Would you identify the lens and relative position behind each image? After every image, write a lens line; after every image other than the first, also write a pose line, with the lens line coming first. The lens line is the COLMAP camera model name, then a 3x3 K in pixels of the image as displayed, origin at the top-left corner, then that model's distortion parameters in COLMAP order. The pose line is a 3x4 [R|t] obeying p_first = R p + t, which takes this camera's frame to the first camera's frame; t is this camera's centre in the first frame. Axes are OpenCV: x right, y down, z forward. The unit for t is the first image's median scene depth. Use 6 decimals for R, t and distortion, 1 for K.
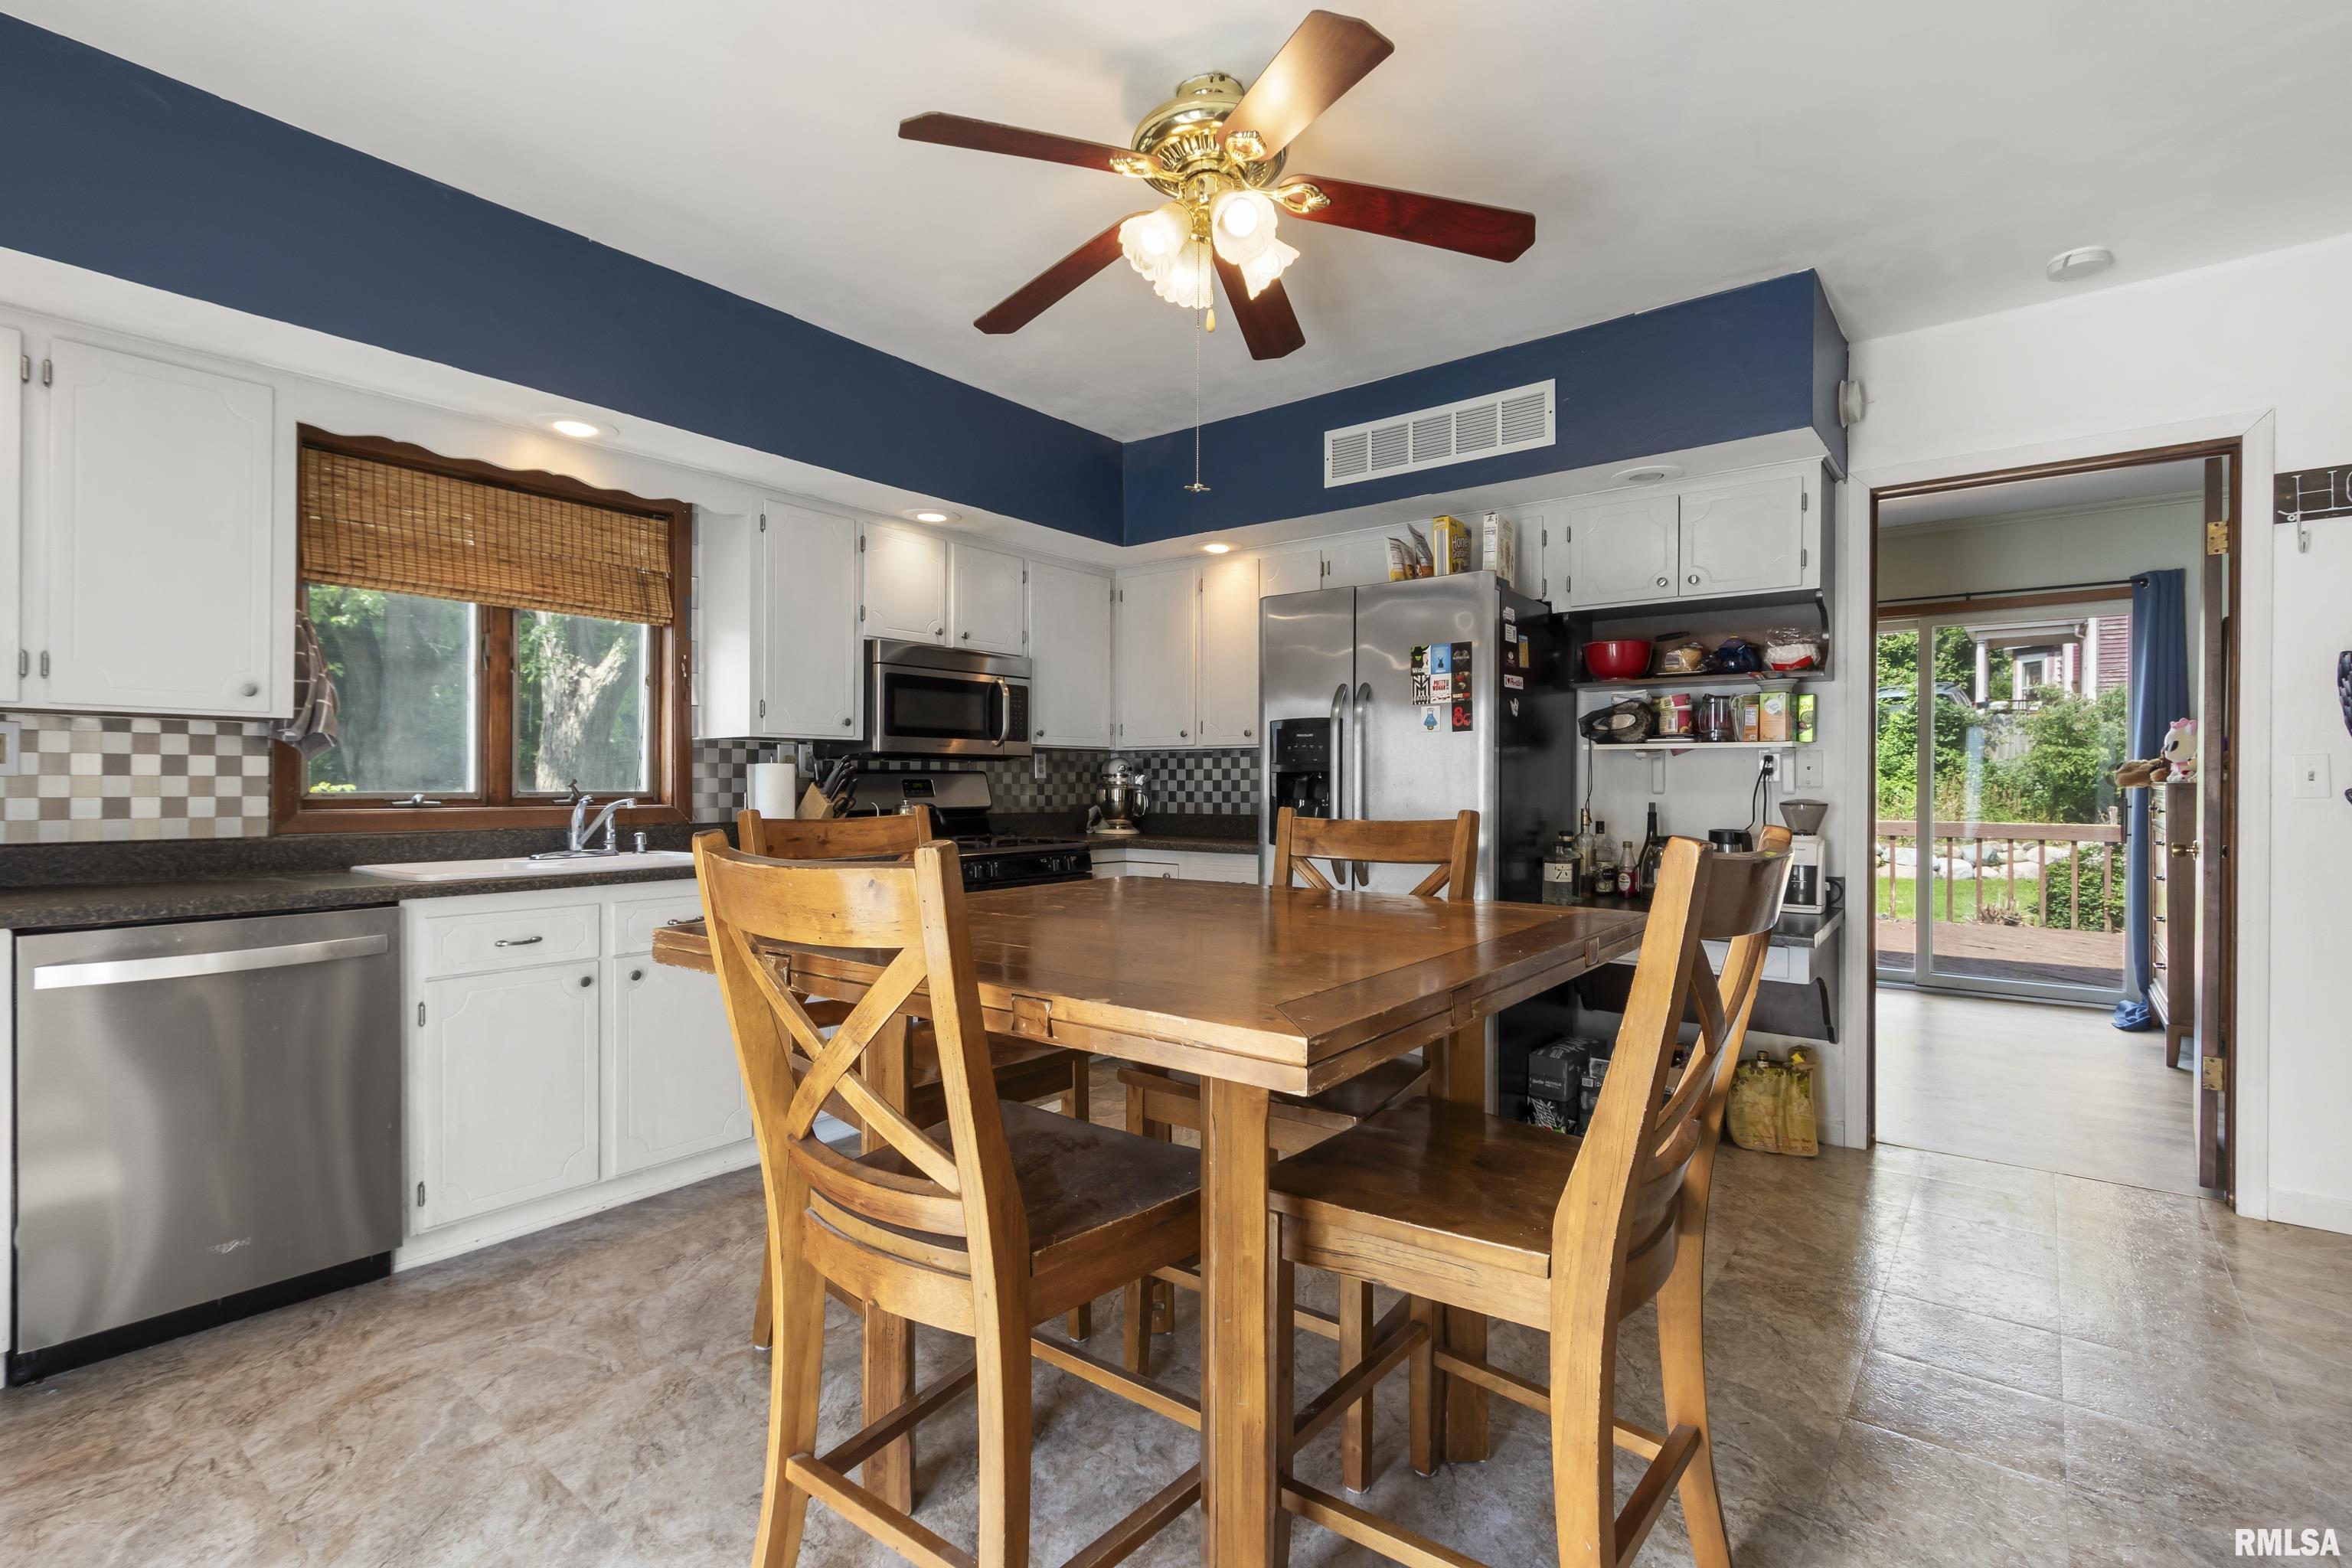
lens RADIAL K [[1084.8, 0, 1164.8], [0, 1084.8, 785.0], [0, 0, 1]] dist [0.001992, 0.000064]
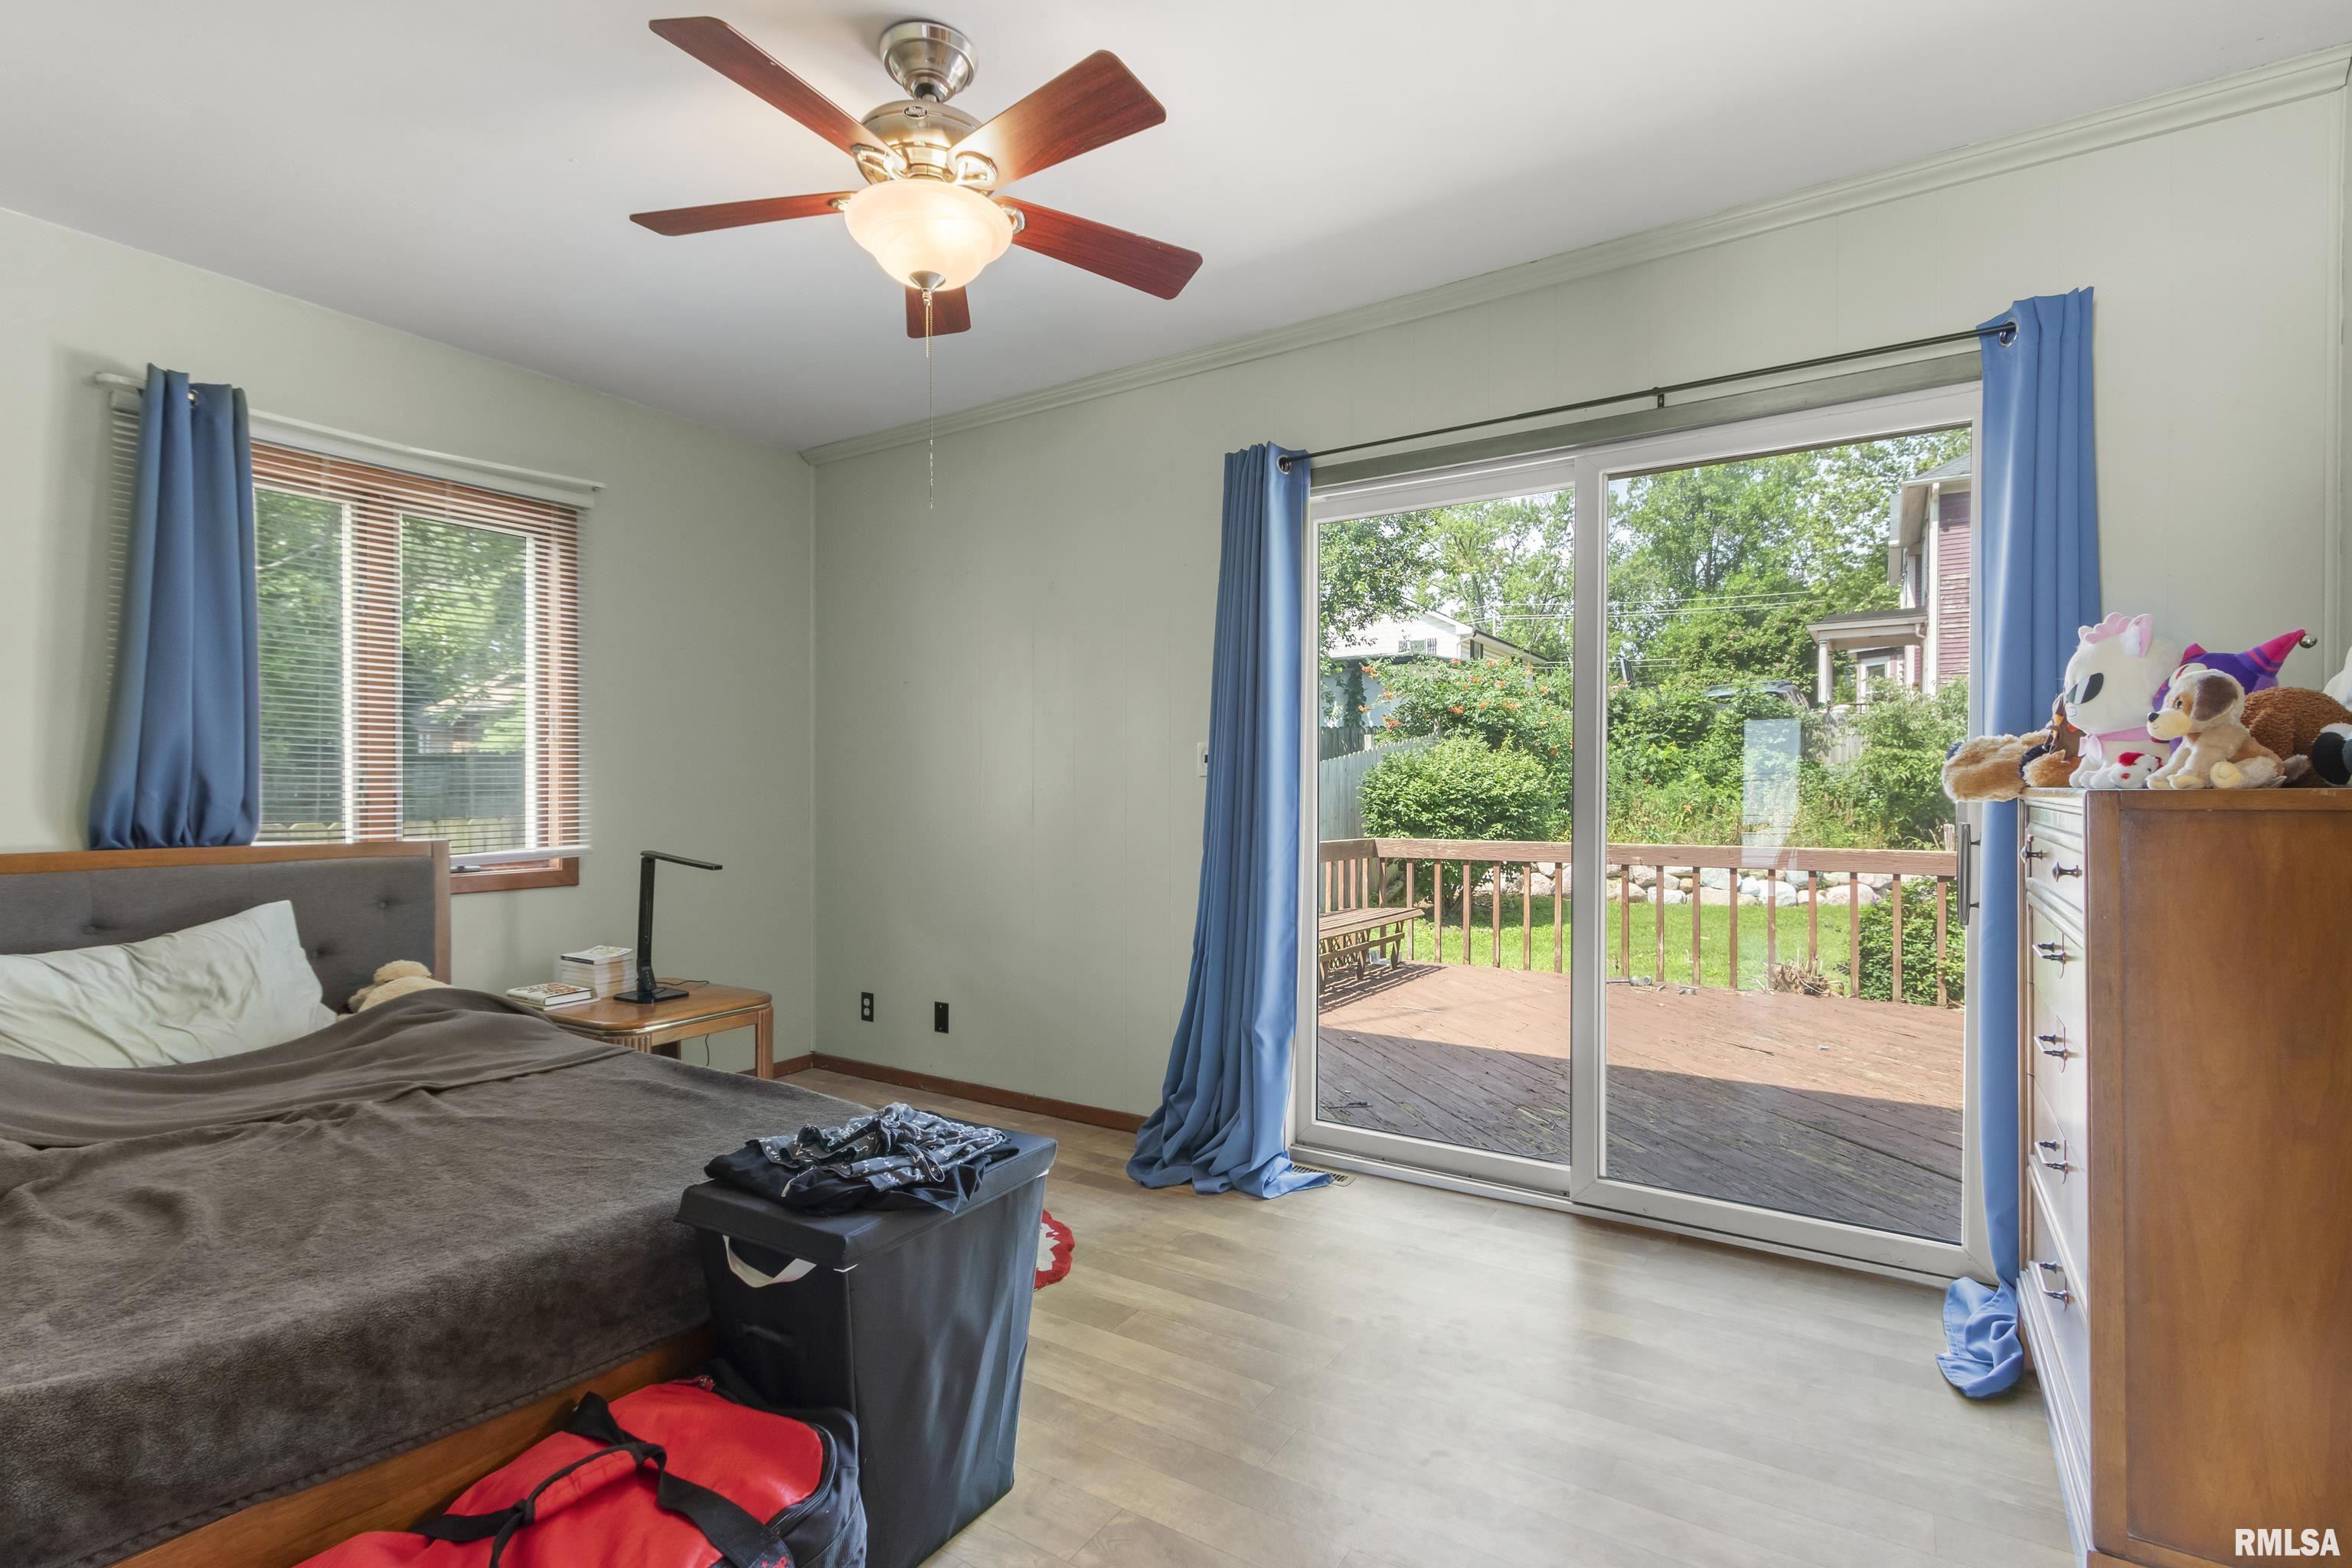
lens RADIAL K [[1084.8, 0, 1168.9], [0, 1084.8, 798.4], [0, 0, 1]] dist [0.001992, 0.000064]
pose [[0.995826, -0.001981, 0.091250, 0.183629], [0.001622, 0.999991, 0.004005, -0.000286], [-0.091257, -0.003840, 0.995820, 0.207999]]
